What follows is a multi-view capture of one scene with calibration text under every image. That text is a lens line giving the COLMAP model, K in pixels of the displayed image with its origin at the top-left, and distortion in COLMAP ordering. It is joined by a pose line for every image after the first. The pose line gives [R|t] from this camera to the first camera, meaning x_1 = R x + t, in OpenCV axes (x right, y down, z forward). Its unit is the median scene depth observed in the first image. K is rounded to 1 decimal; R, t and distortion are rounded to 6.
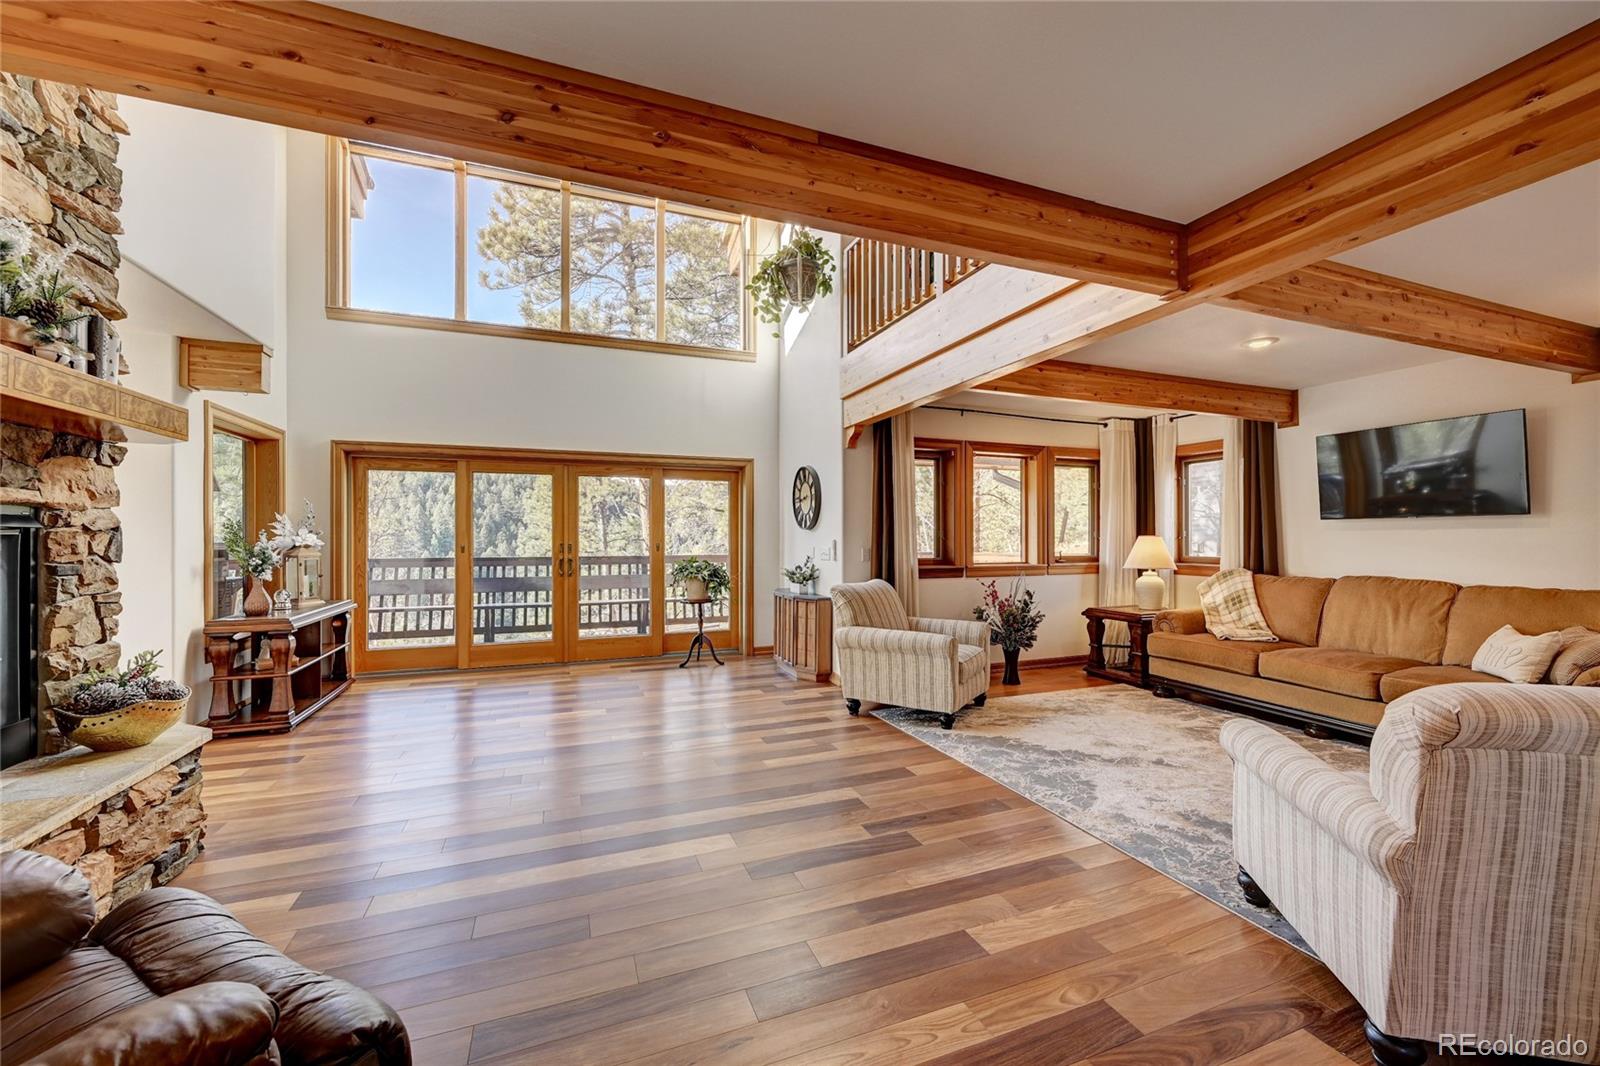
lens RADIAL K [[628.2, 0, 798.8], [0, 628.2, 533.5], [0, 0, 1]] dist [-0.002878, 0.000433]
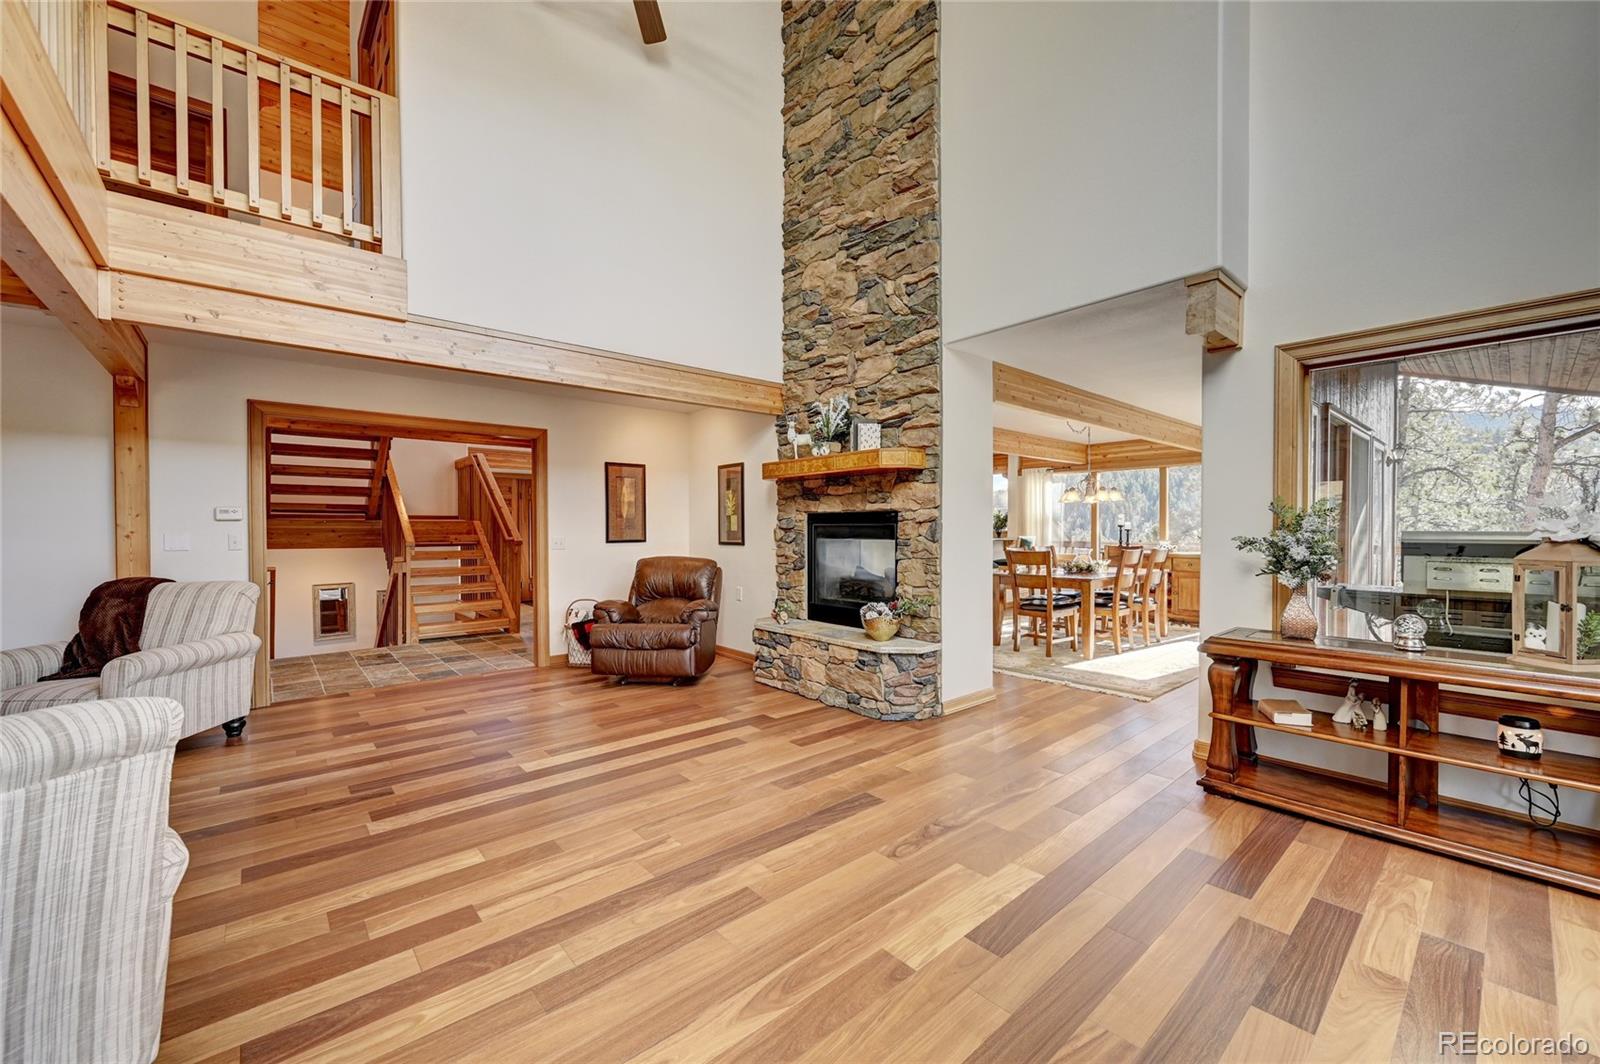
lens RADIAL K [[627.6, 0, 796.4], [0, 627.6, 532.5], [0, 0, 1]] dist [-0.000647, 0.000456]
pose [[-0.944367, -0.005407, -0.328848, -0.196790], [-0.008305, 0.999938, 0.007409, 0.014181], [0.328788, 0.009728, -0.944354, 2.334485]]
